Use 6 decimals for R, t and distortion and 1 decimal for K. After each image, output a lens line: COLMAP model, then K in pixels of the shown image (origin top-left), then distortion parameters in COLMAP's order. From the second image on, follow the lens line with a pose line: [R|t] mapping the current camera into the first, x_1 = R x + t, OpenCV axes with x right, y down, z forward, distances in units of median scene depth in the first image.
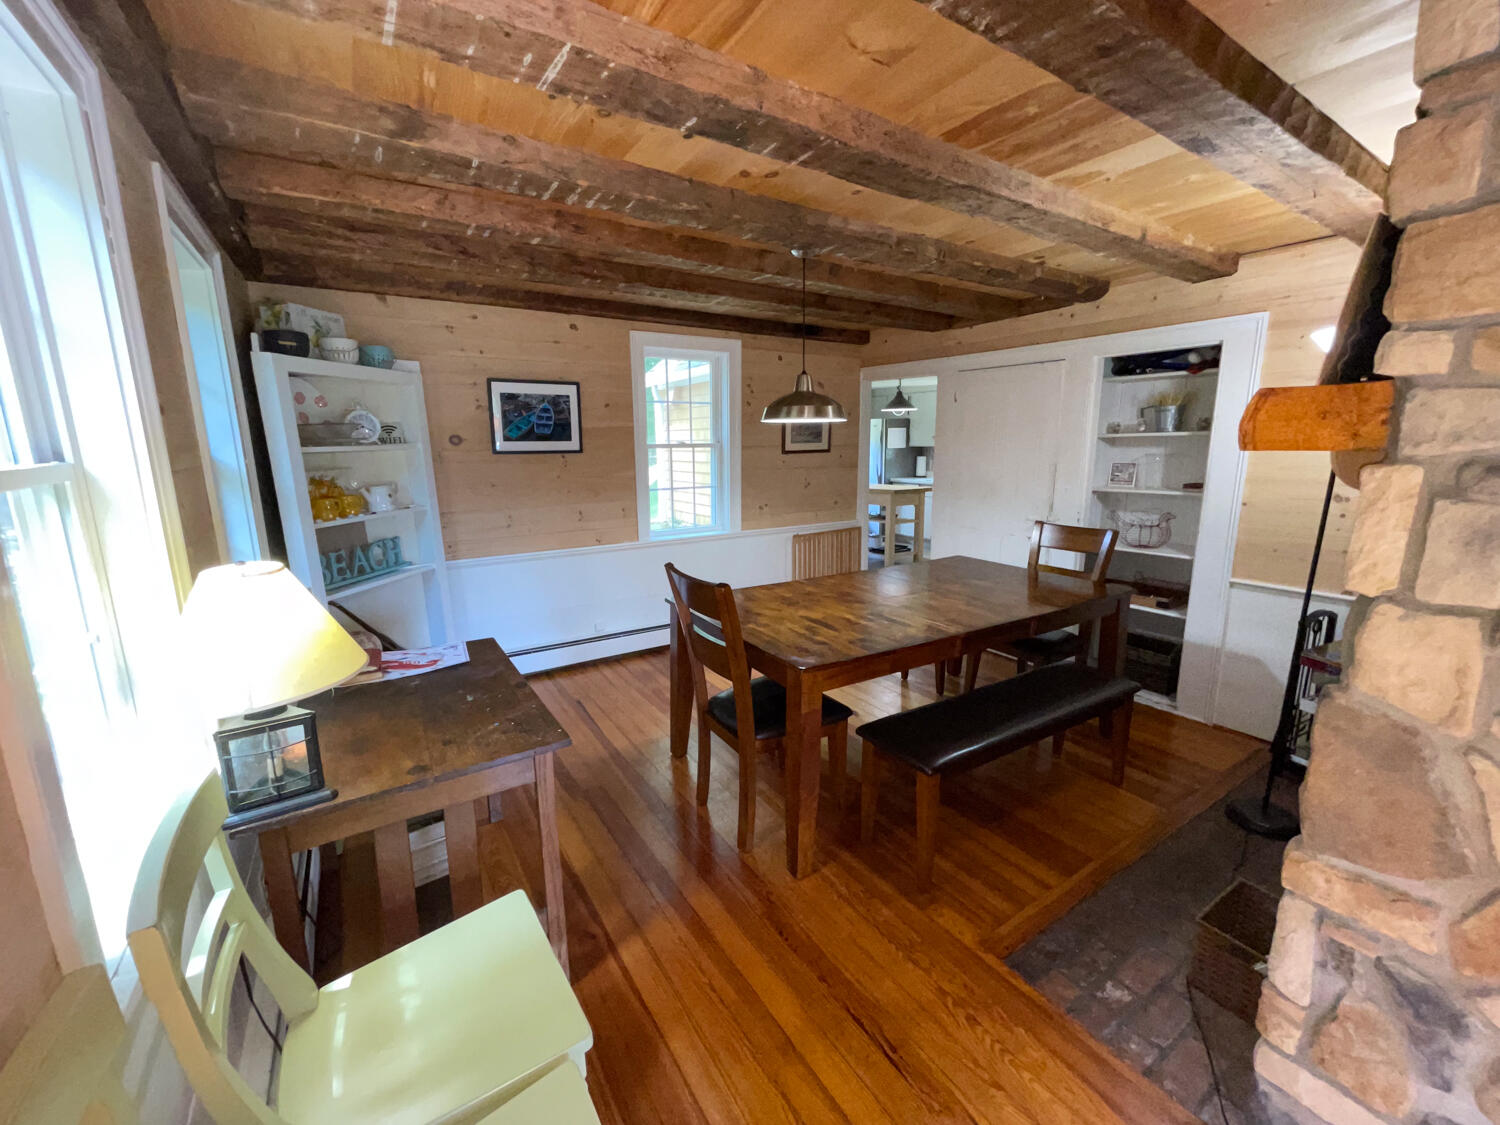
lens RADIAL K [[605.9, 0, 749.4], [0, 605.9, 557.1], [0, 0, 1]] dist [0.000953, 0.000299]
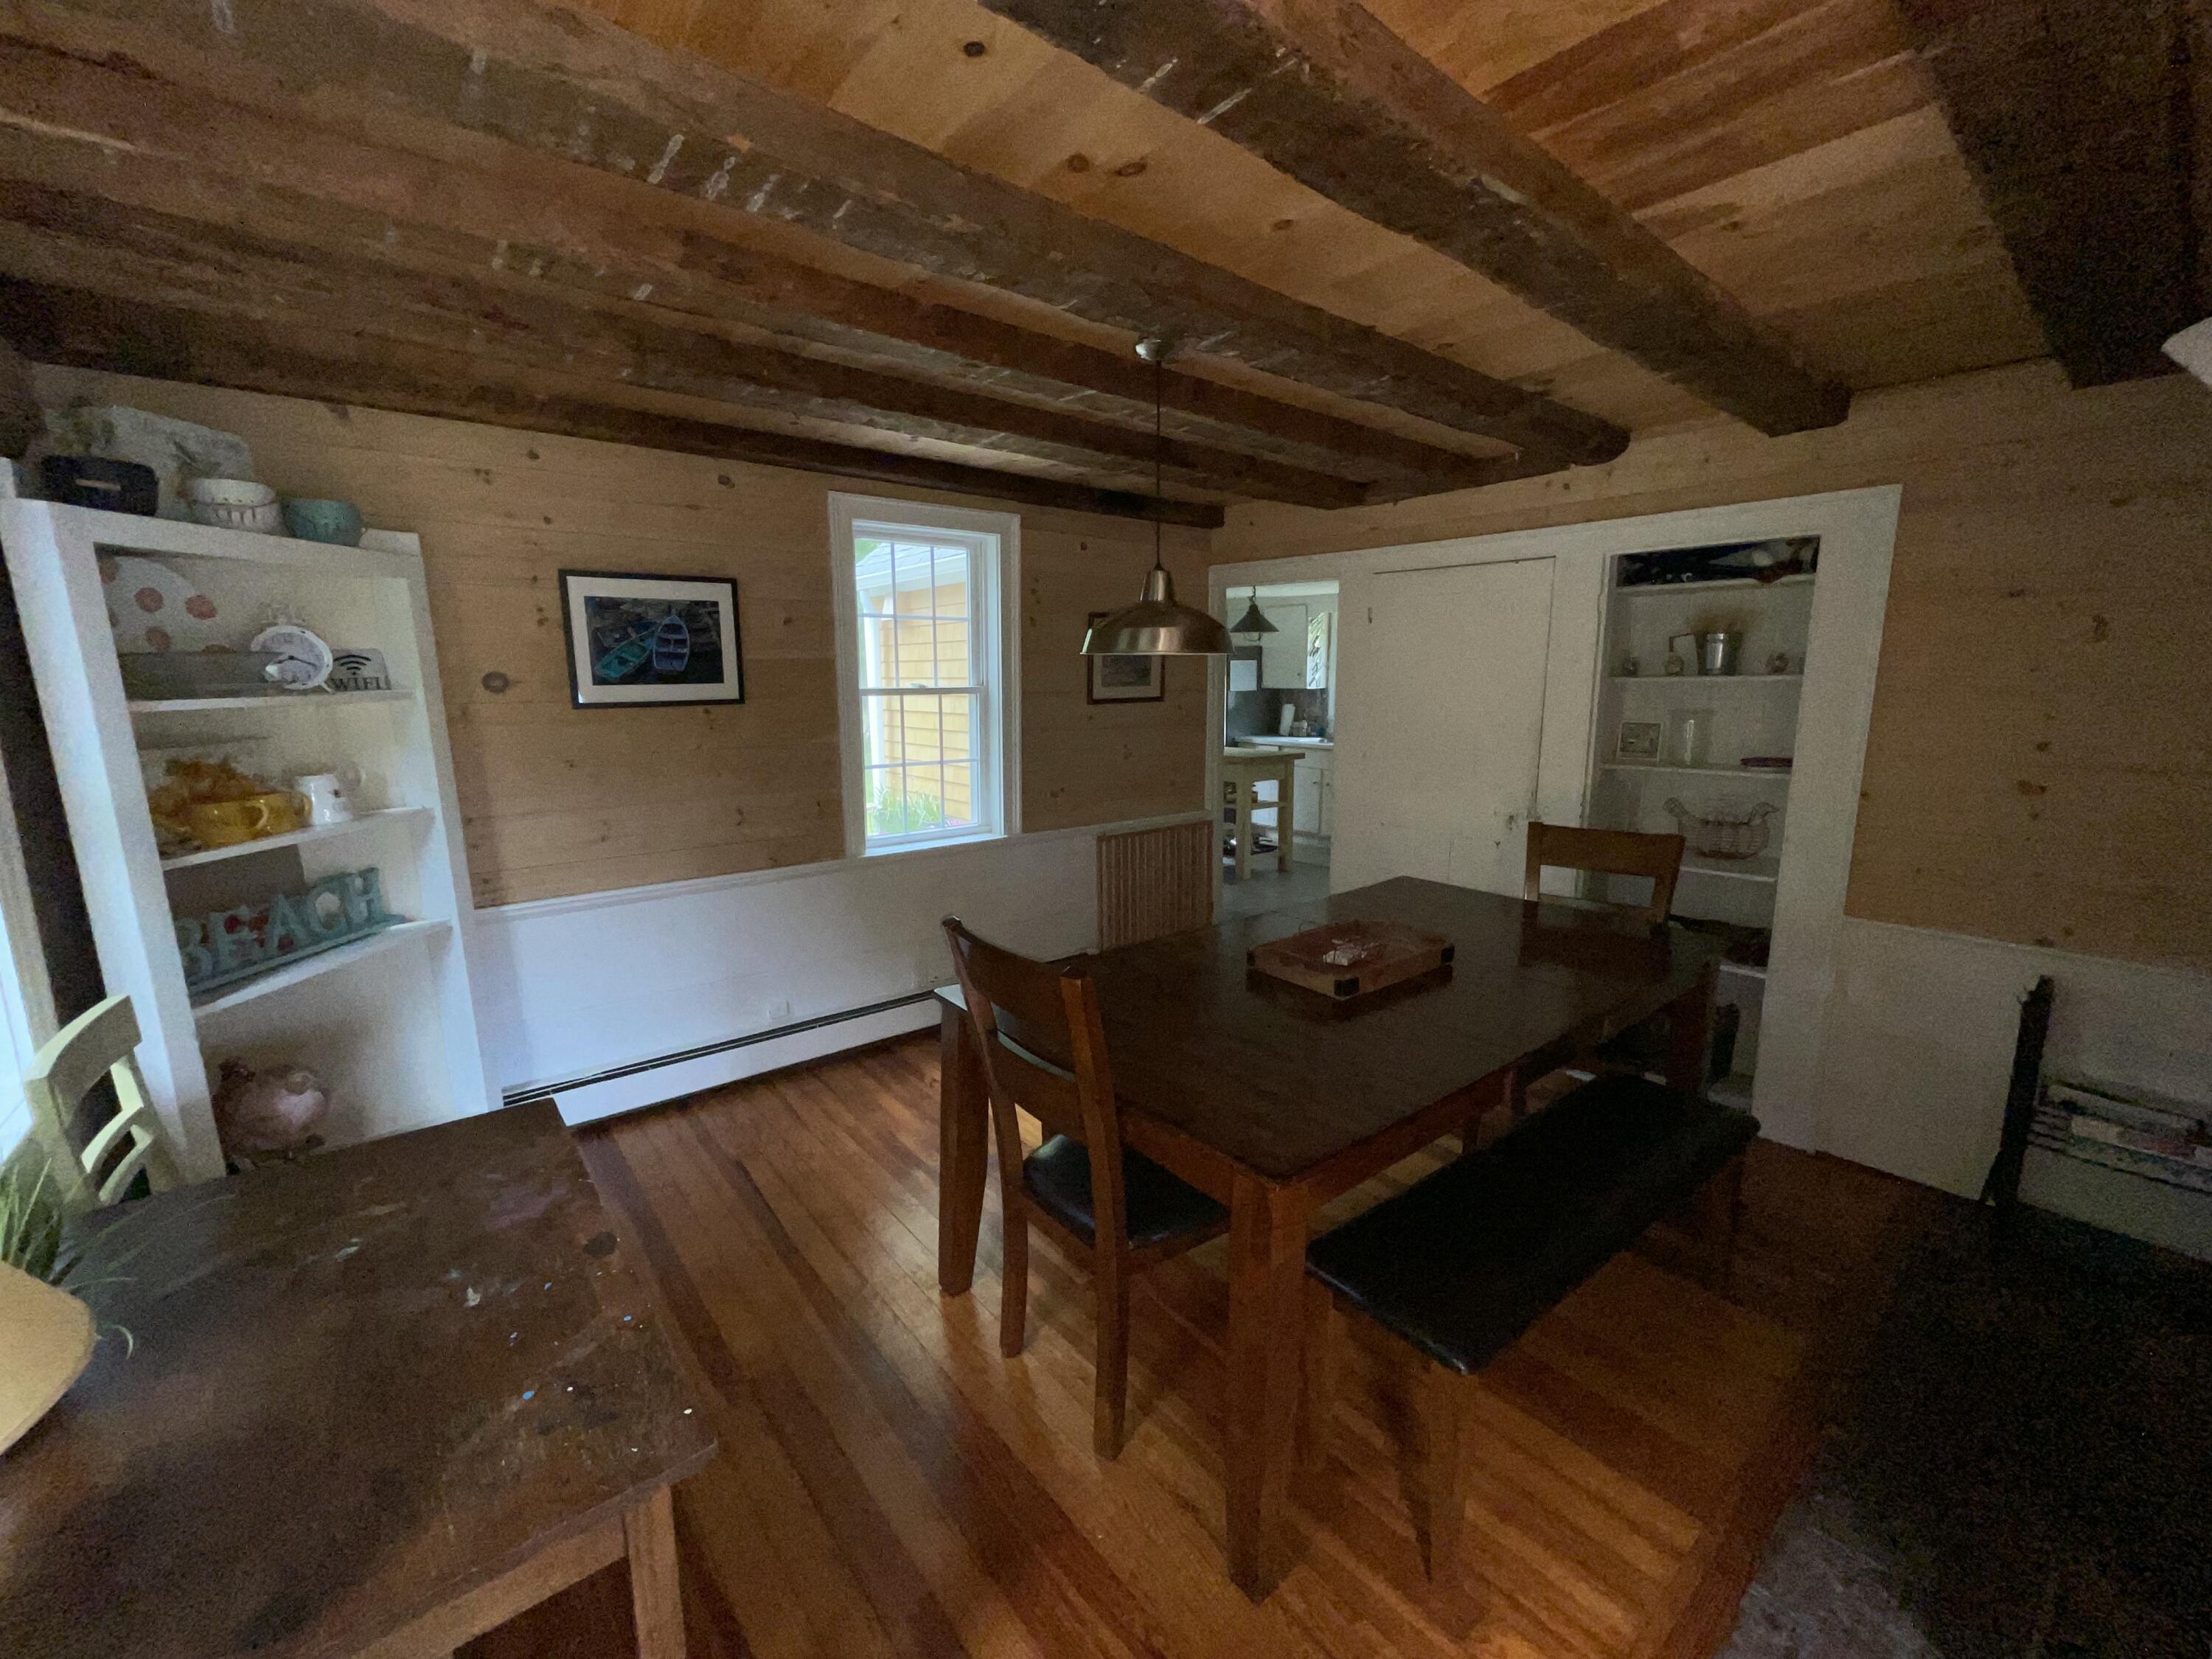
lens RADIAL K [[895.7, 0, 1105.4], [0, 895.7, 823.7], [0, 0, 1]] dist [0.001684, -0.000739]
pose [[0.993433, -0.013293, 0.113644, -0.057291], [0.016134, 0.999579, -0.024109, -0.054711], [-0.113275, 0.025784, 0.993229, 0.211263]]
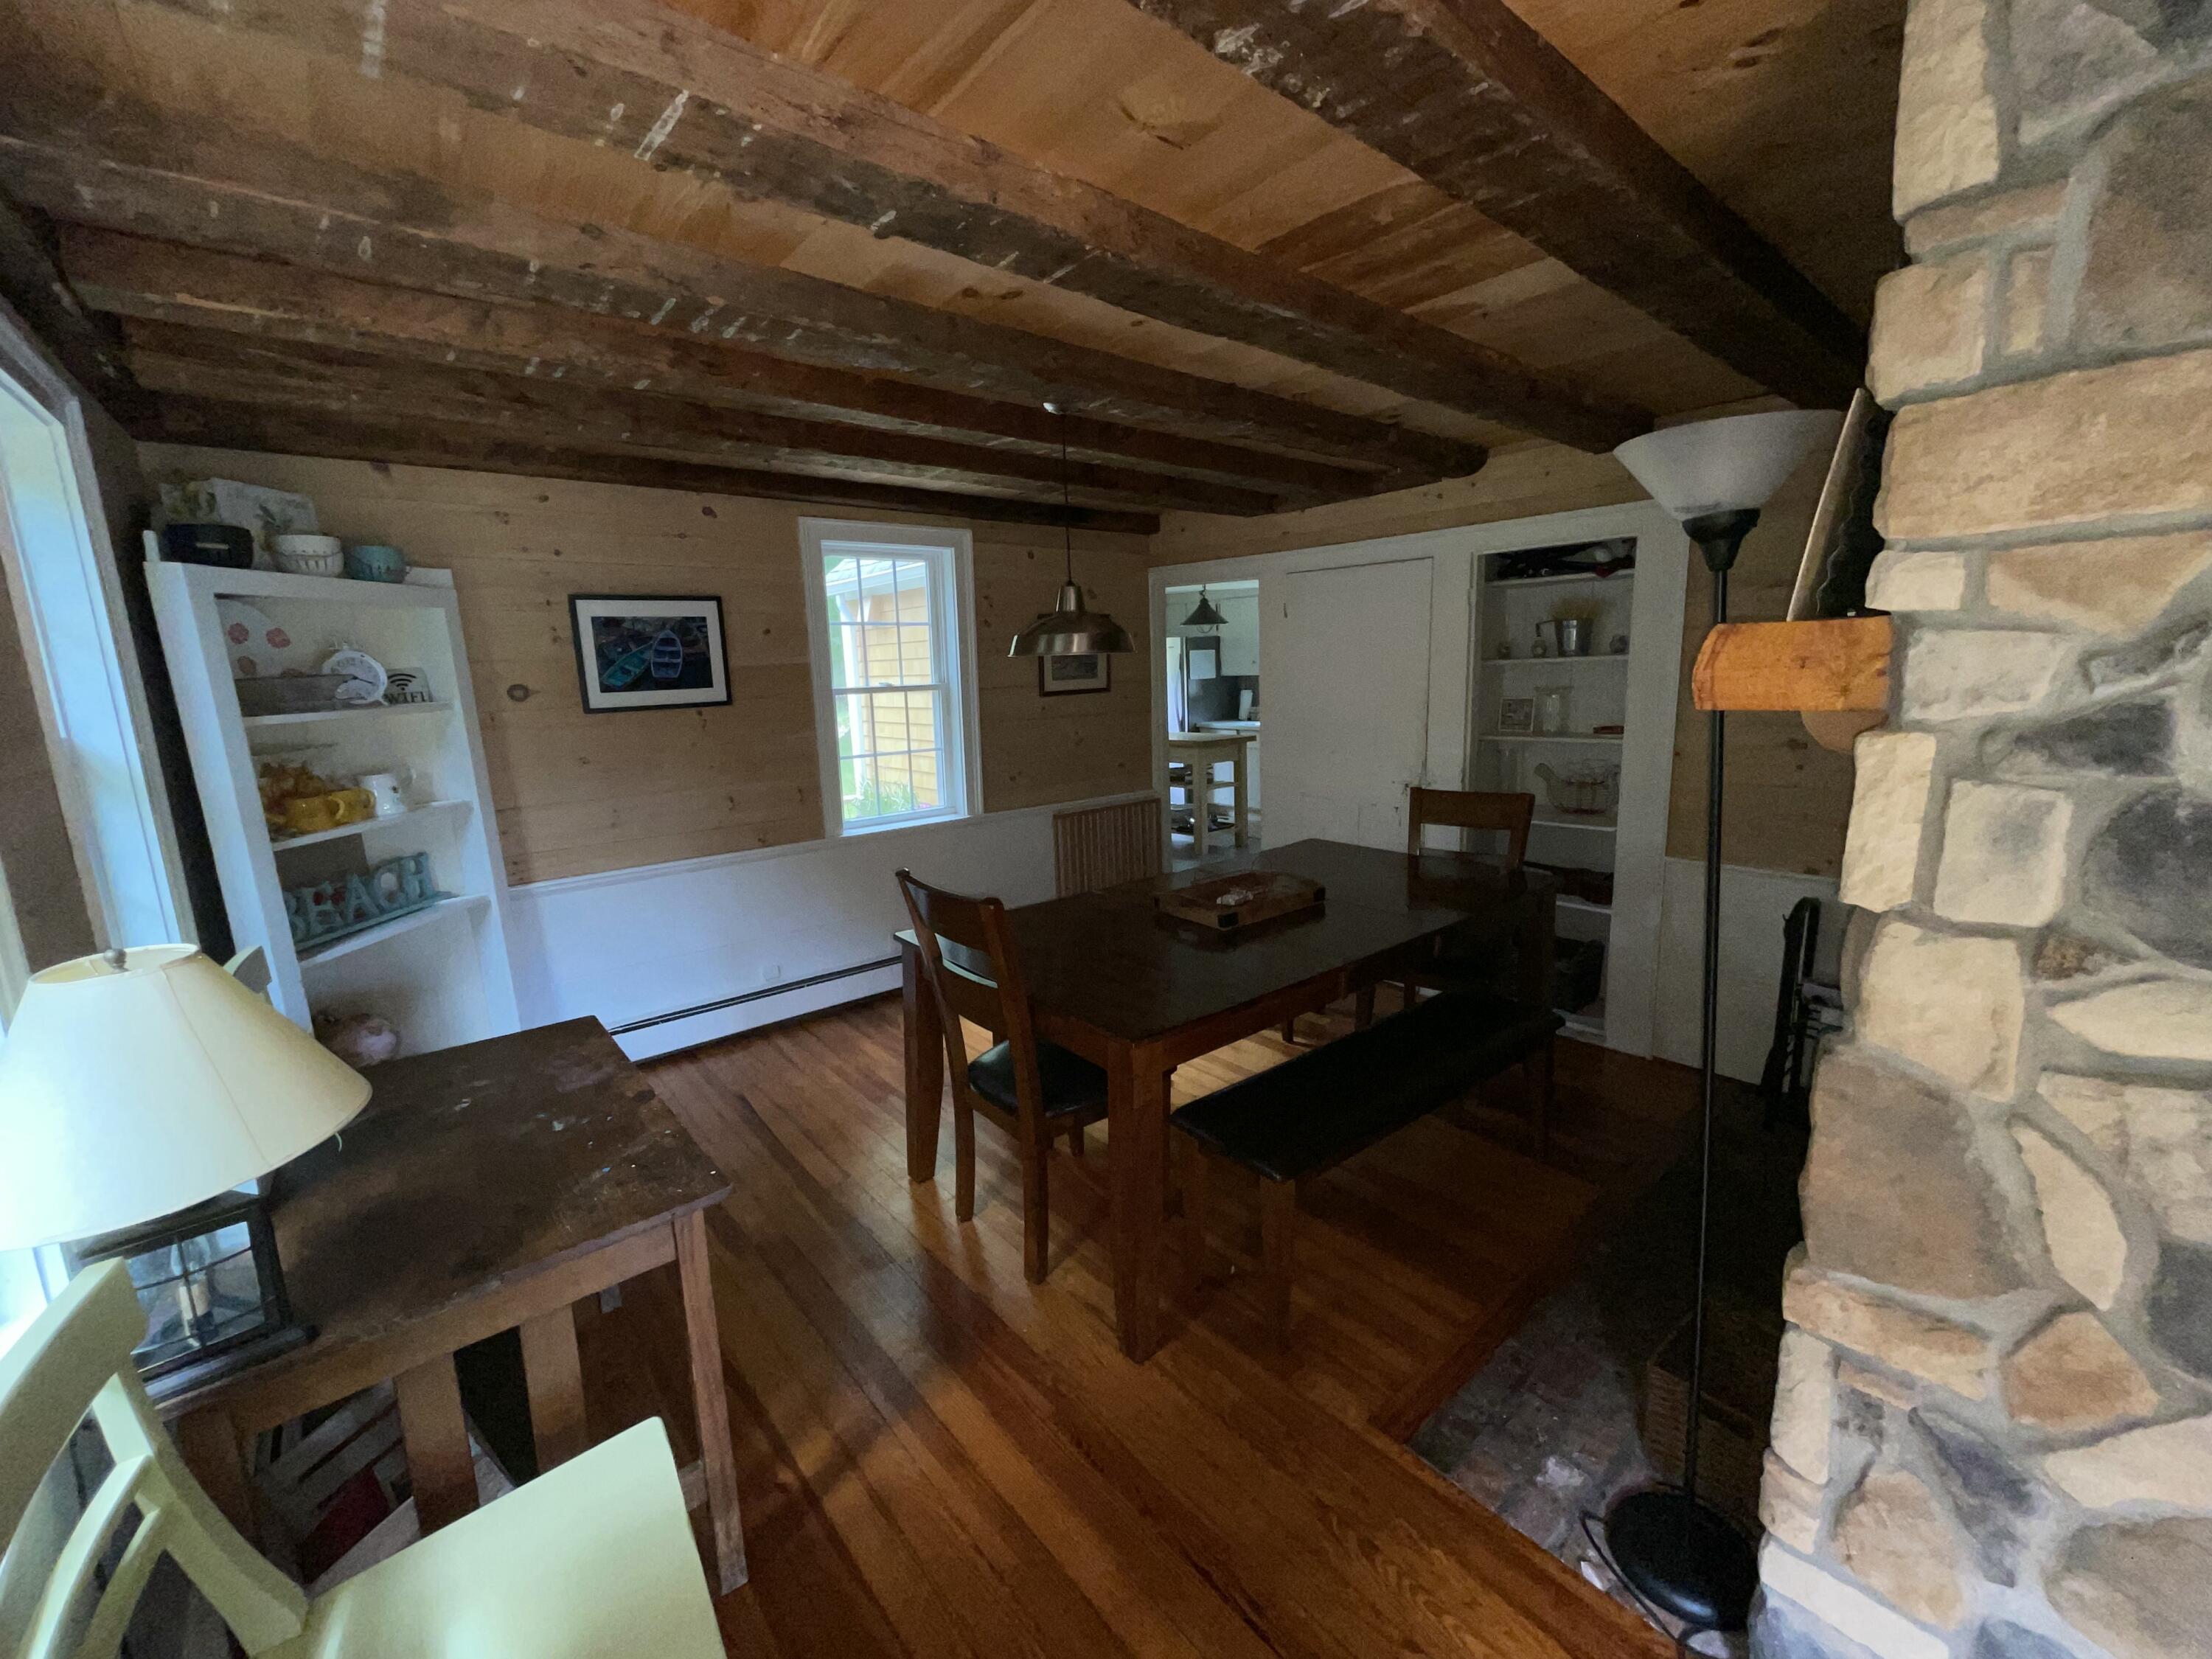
lens RADIAL K [[892.5, 0, 1104.3], [0, 892.5, 822.6], [0, 0, 1]] dist [0.001092, -0.000332]
pose [[0.991413, -0.044286, 0.123044, -0.006558], [0.046330, 0.998831, -0.013803, -0.024978], [-0.122289, 0.019385, 0.992305, 0.018770]]
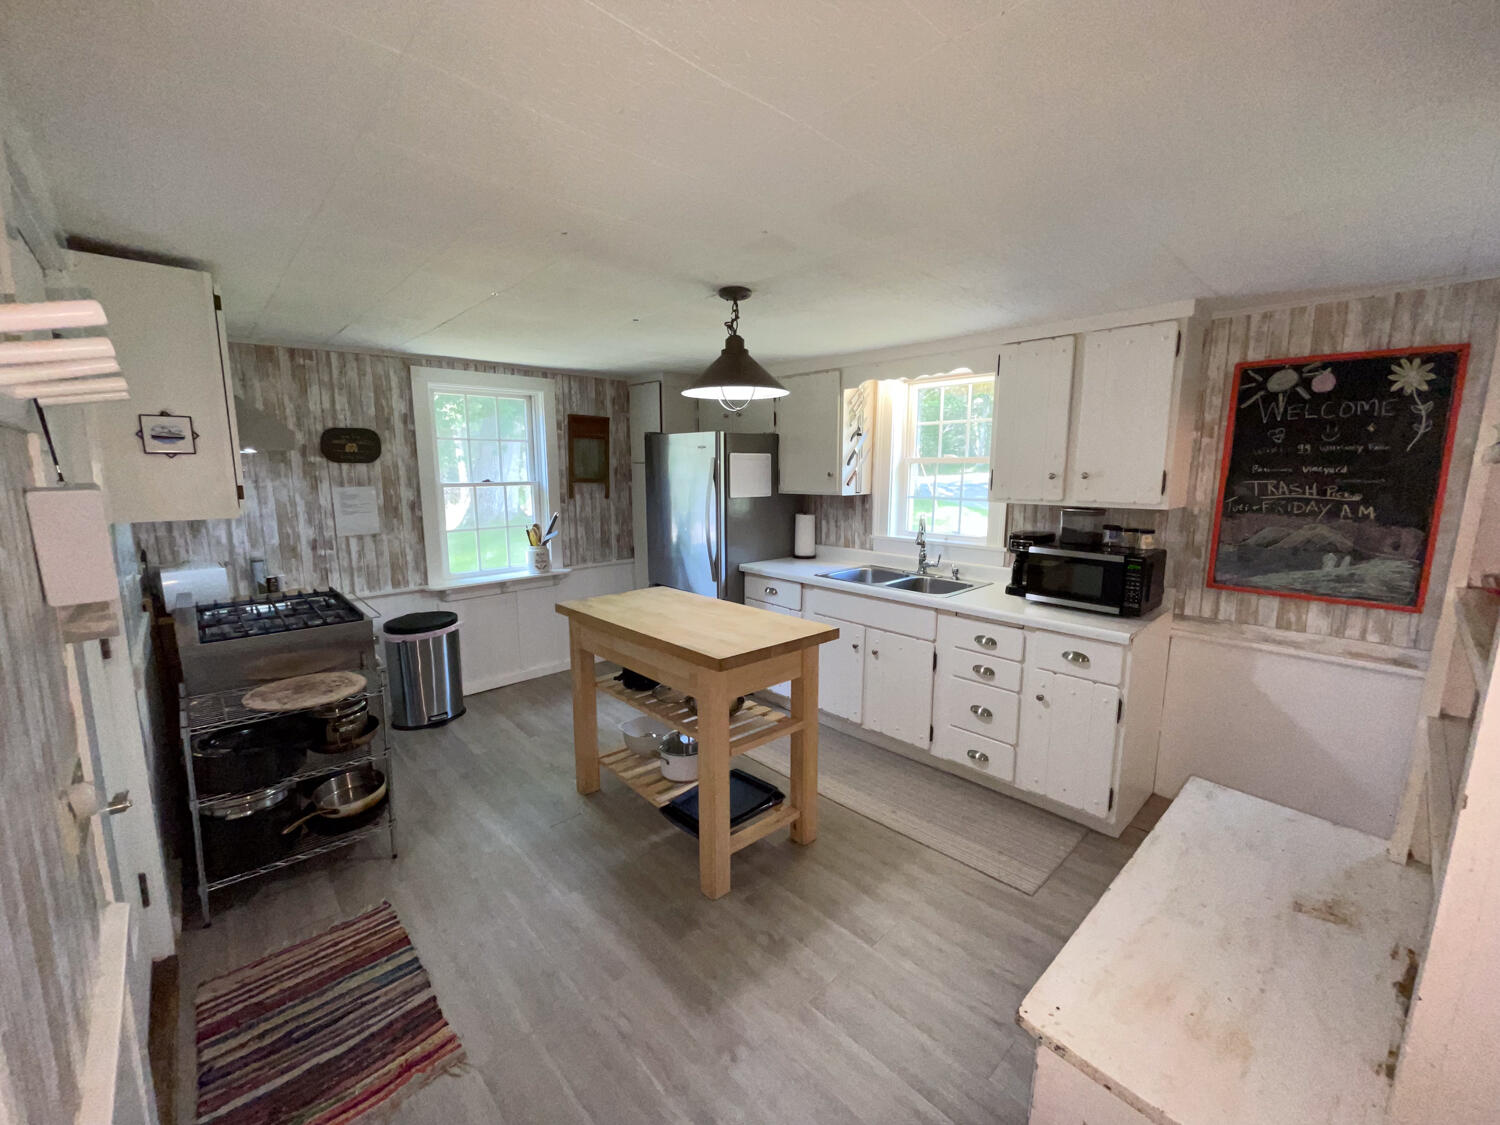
lens RADIAL K [[607.4, 0, 749.6], [0, 607.4, 558.6], [0, 0, 1]] dist [0.001684, -0.000739]
pose [[0.982904, -0.016099, 0.183416, 0.541157], [0.024491, 0.998750, -0.043577, -0.393526], [-0.182485, 0.047323, 0.982069, 1.912630]]
